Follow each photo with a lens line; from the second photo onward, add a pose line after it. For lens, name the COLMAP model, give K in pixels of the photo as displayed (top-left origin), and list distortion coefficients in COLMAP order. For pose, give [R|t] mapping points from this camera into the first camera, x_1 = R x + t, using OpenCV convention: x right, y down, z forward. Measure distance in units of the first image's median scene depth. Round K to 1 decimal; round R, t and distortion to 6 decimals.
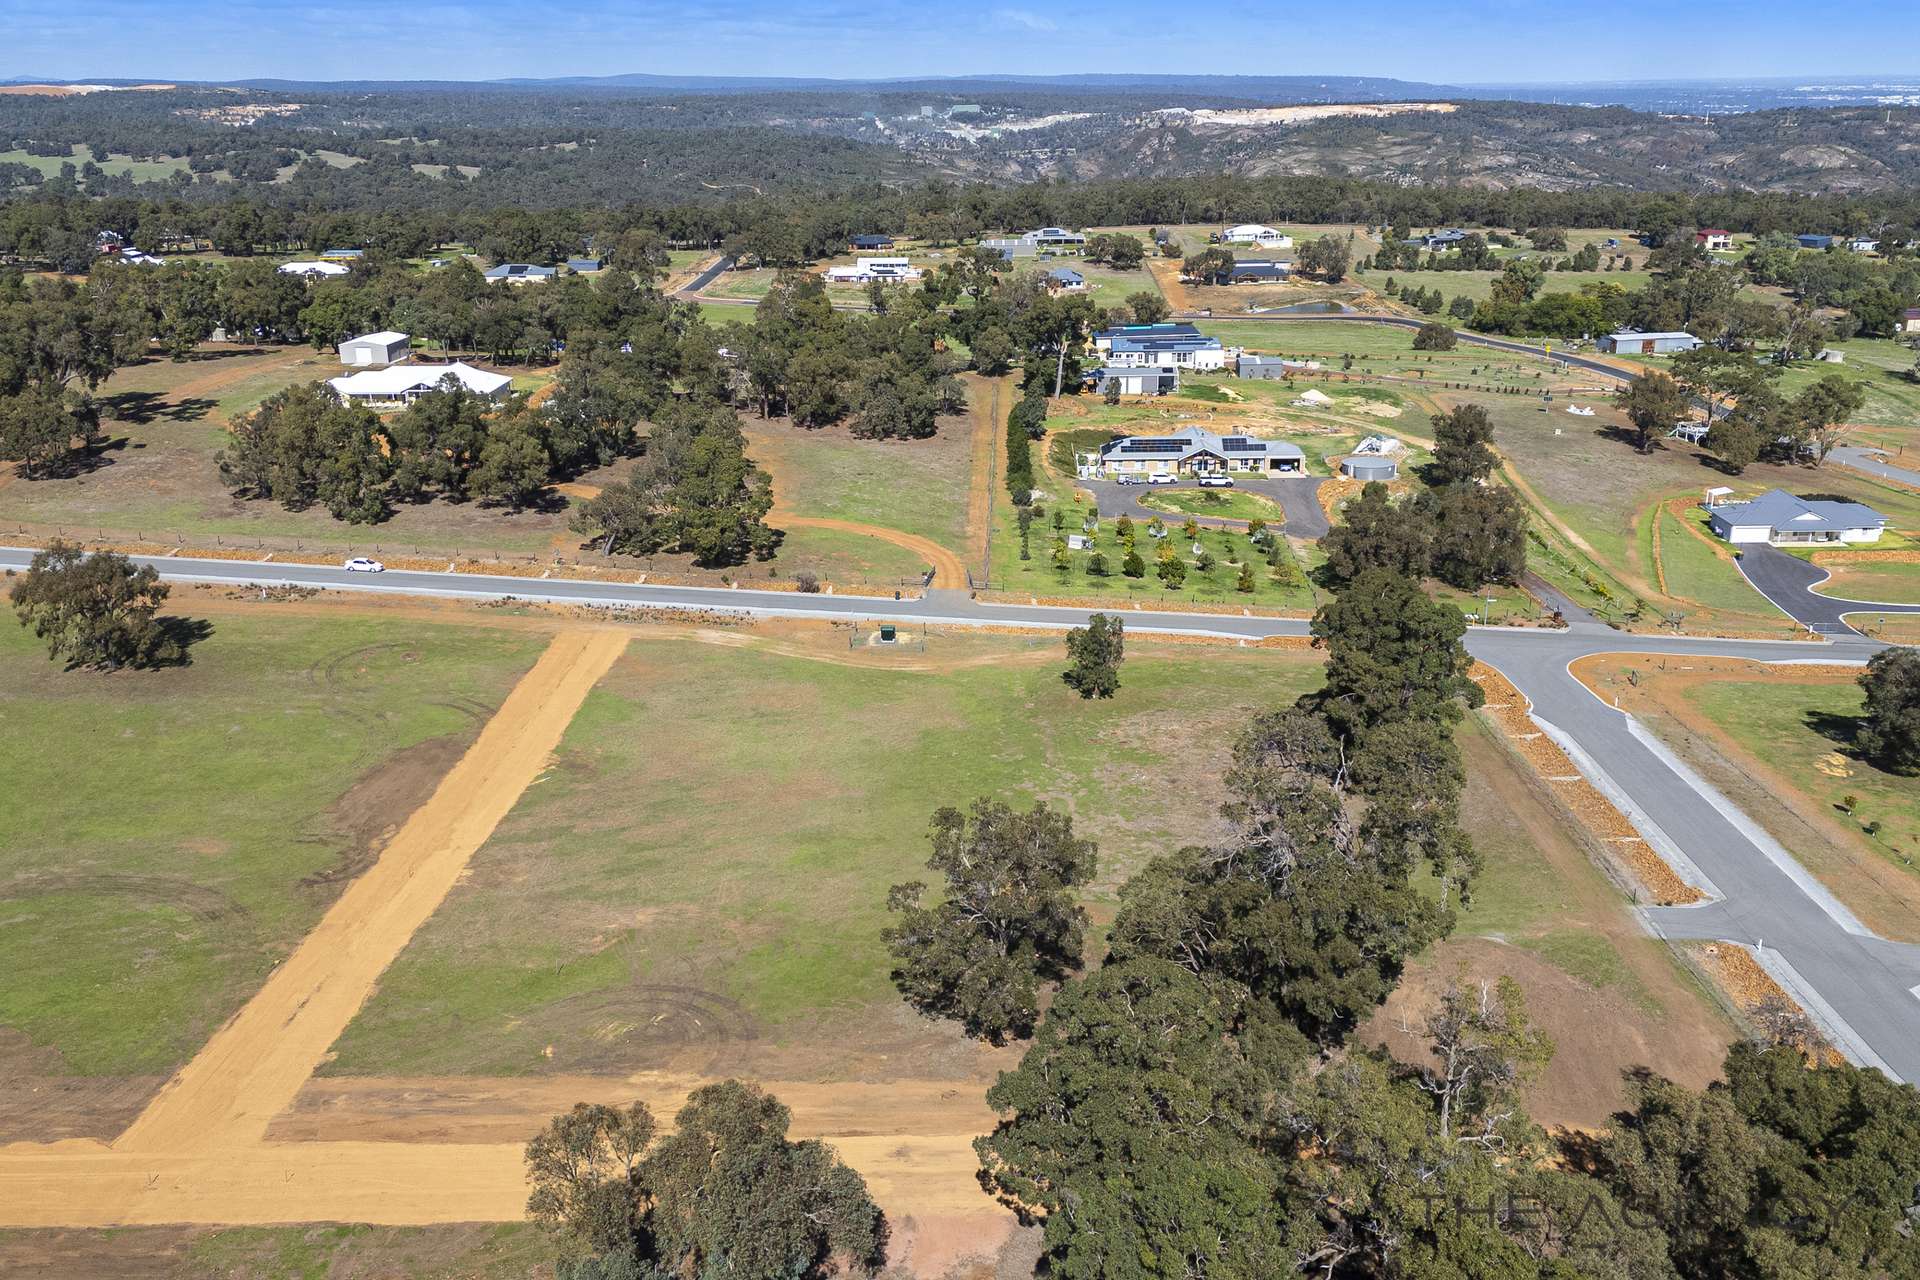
lens RADIAL K [[1712.8, 0, 931.7], [0, 1712.8, 594.3], [0, 0, 1]] dist [0.085792, -0.121914]
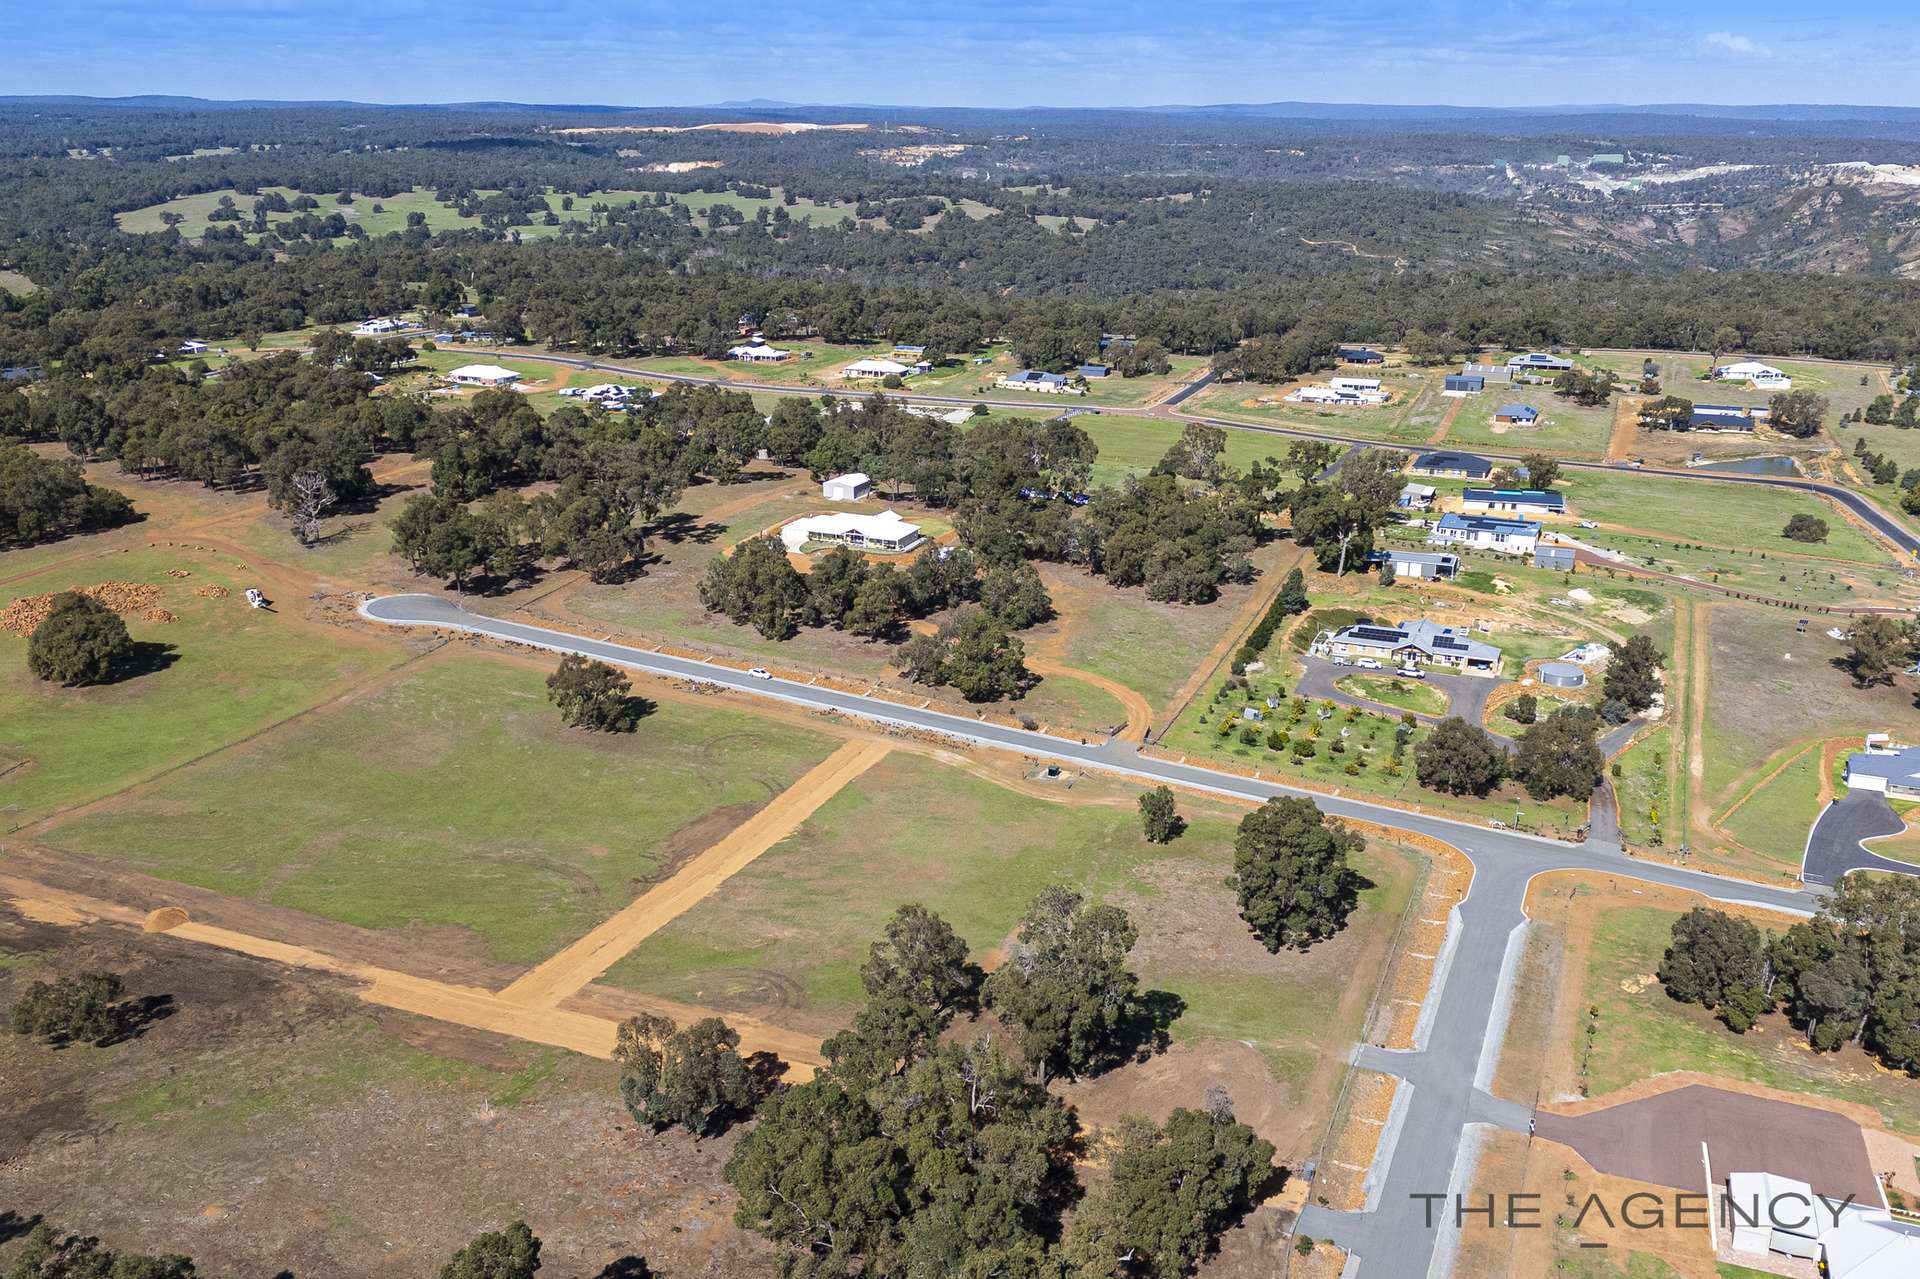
lens RADIAL K [[1712.8, 0, 931.7], [0, 1712.8, 593.8], [0, 0, 1]] dist [0.085792, -0.121914]
pose [[0.929525, 0.119320, -0.348920, 0.132804], [-0.119220, 0.992627, 0.021846, -0.052894], [0.348955, 0.021292, 0.936898, -0.155251]]
